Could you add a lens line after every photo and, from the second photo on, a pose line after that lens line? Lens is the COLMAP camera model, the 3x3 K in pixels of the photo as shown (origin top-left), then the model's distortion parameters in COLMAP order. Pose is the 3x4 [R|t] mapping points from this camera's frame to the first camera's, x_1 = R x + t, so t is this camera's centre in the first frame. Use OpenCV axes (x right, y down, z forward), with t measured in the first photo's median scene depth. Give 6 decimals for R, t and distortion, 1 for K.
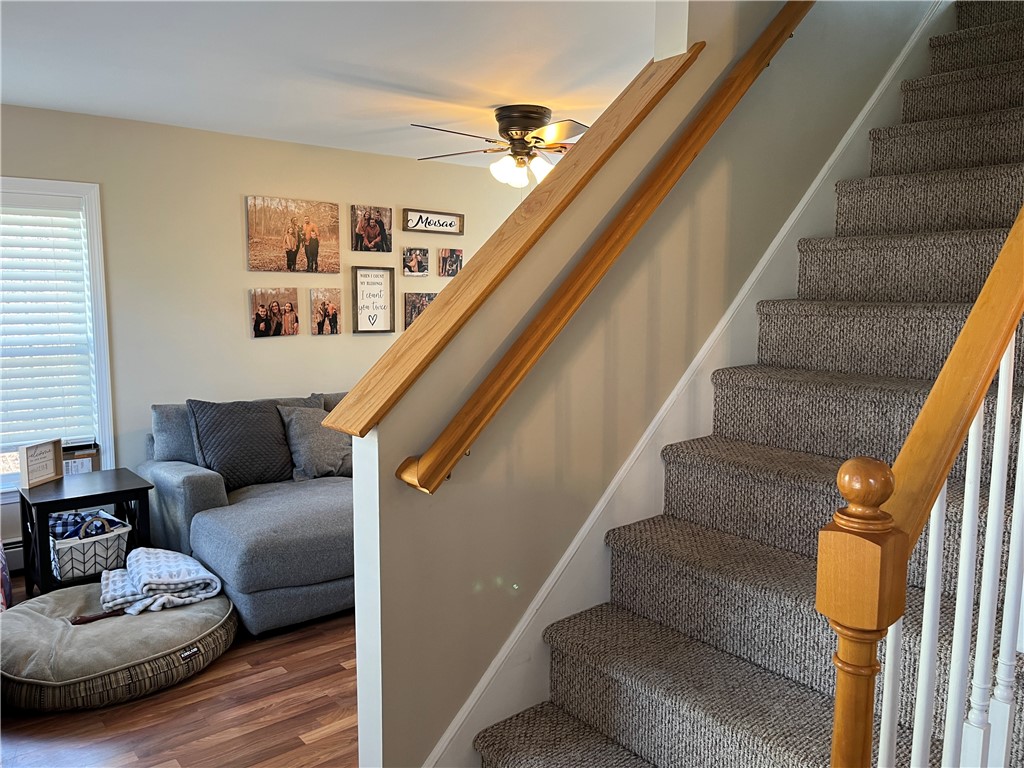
lens RADIAL K [[773.8, 0, 511.7], [0, 773.8, 380.2], [0, 0, 1]] dist [0.075821, -0.099766]
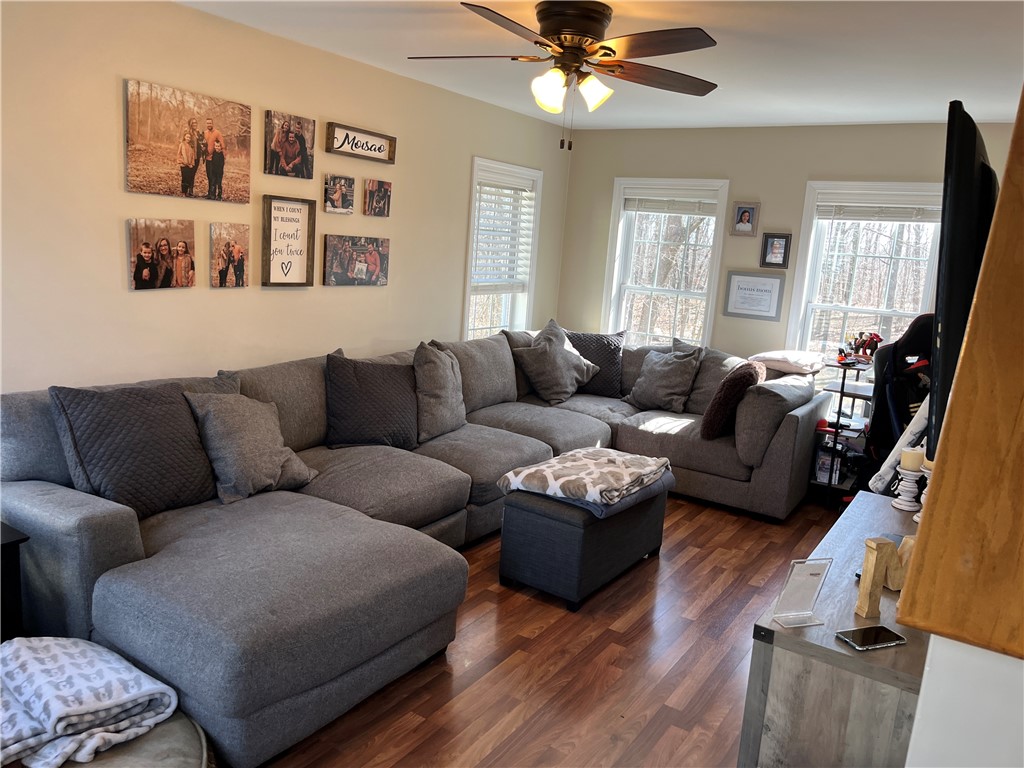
lens RADIAL K [[773.8, 0, 511.7], [0, 773.8, 380.2], [0, 0, 1]] dist [0.075821, -0.099766]
pose [[0.957314, 0.013522, 0.288734, -0.200517], [-0.037209, 0.996359, 0.076706, -0.038767], [-0.286645, -0.084175, 0.954332, 0.221705]]
